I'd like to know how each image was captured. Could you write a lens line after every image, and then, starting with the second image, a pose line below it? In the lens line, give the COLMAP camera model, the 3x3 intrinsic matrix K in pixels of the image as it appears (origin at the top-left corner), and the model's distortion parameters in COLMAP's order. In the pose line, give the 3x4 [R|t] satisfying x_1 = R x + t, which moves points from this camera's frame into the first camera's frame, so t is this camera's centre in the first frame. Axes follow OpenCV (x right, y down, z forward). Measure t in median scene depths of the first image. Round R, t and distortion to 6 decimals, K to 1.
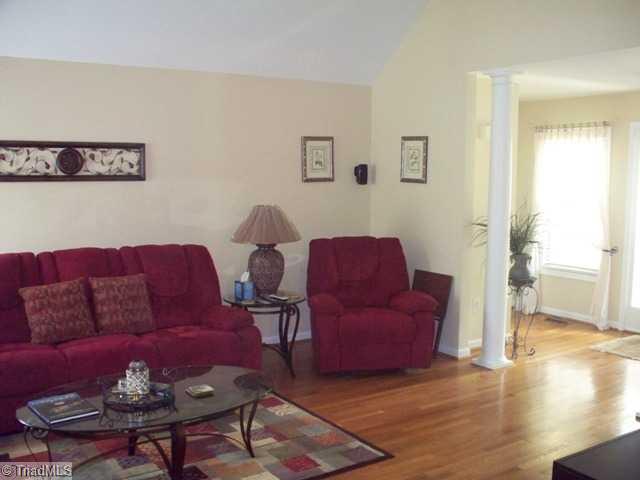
lens RADIAL K [[671.8, 0, 320.0], [0, 671.8, 240.0], [0, 0, 1]] dist [-0.211188, 0.280849]
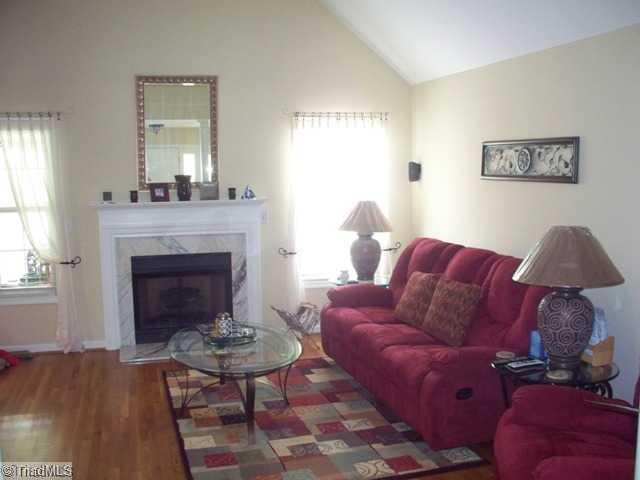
lens RADIAL K [[671.8, 0, 320.0], [0, 671.8, 240.0], [0, 0, 1]] dist [-0.211188, 0.280849]
pose [[-0.298229, 0.103738, -0.948840, 0.580568], [-0.084028, 0.987363, 0.134361, -0.102755], [0.950788, 0.119800, -0.285744, 0.942088]]
